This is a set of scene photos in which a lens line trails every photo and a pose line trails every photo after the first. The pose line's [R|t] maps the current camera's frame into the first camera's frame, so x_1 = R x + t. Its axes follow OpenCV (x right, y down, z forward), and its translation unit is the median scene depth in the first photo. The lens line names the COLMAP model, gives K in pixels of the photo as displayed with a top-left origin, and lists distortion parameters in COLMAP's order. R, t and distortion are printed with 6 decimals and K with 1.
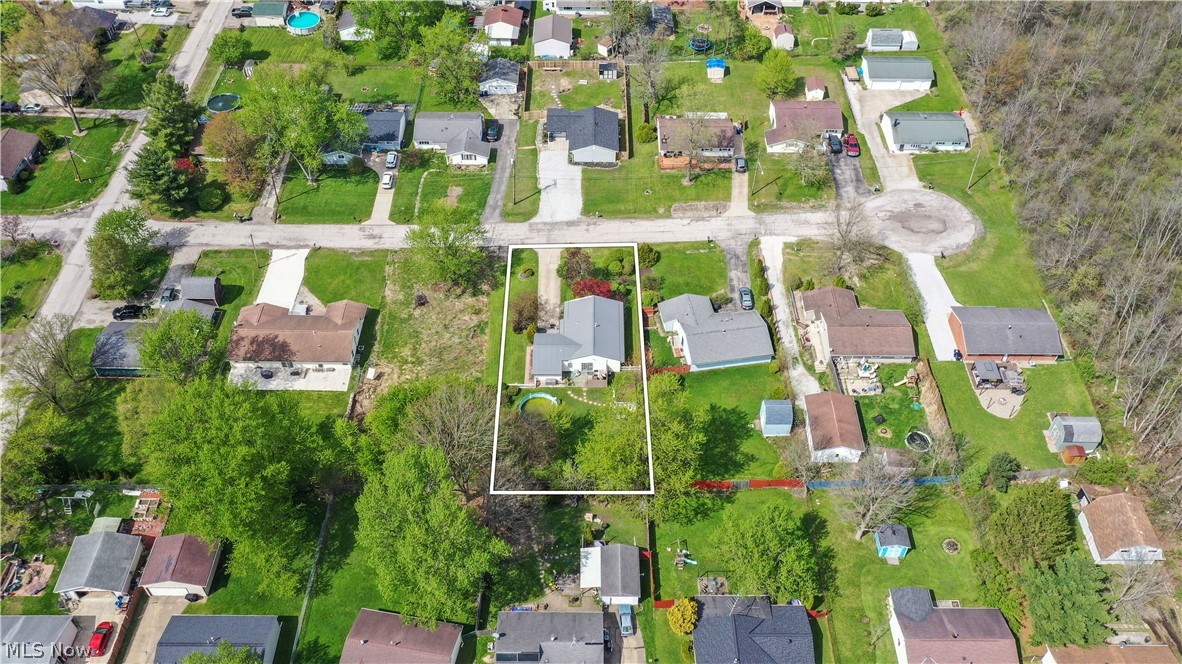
lens RADIAL K [[954.1, 0, 591.0], [0, 954.1, 332.0], [0, 0, 1]] dist [0.009590, 0.009058]
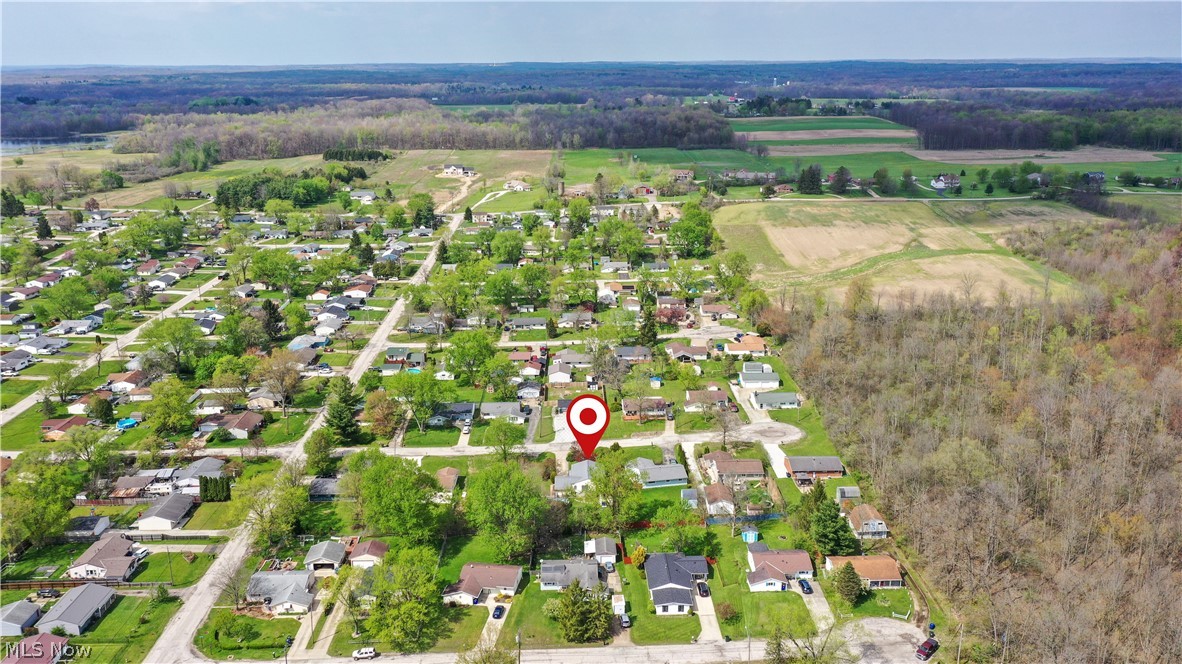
lens RADIAL K [[940.1, 0, 591.0], [0, 940.1, 332.0], [0, 0, 1]] dist [0.006481, 0.006175]
pose [[0.999628, -0.019920, 0.018614, -0.016721], [0.026677, 0.855437, -0.517219, 0.591595], [-0.005620, 0.517523, 0.855651, -0.561552]]
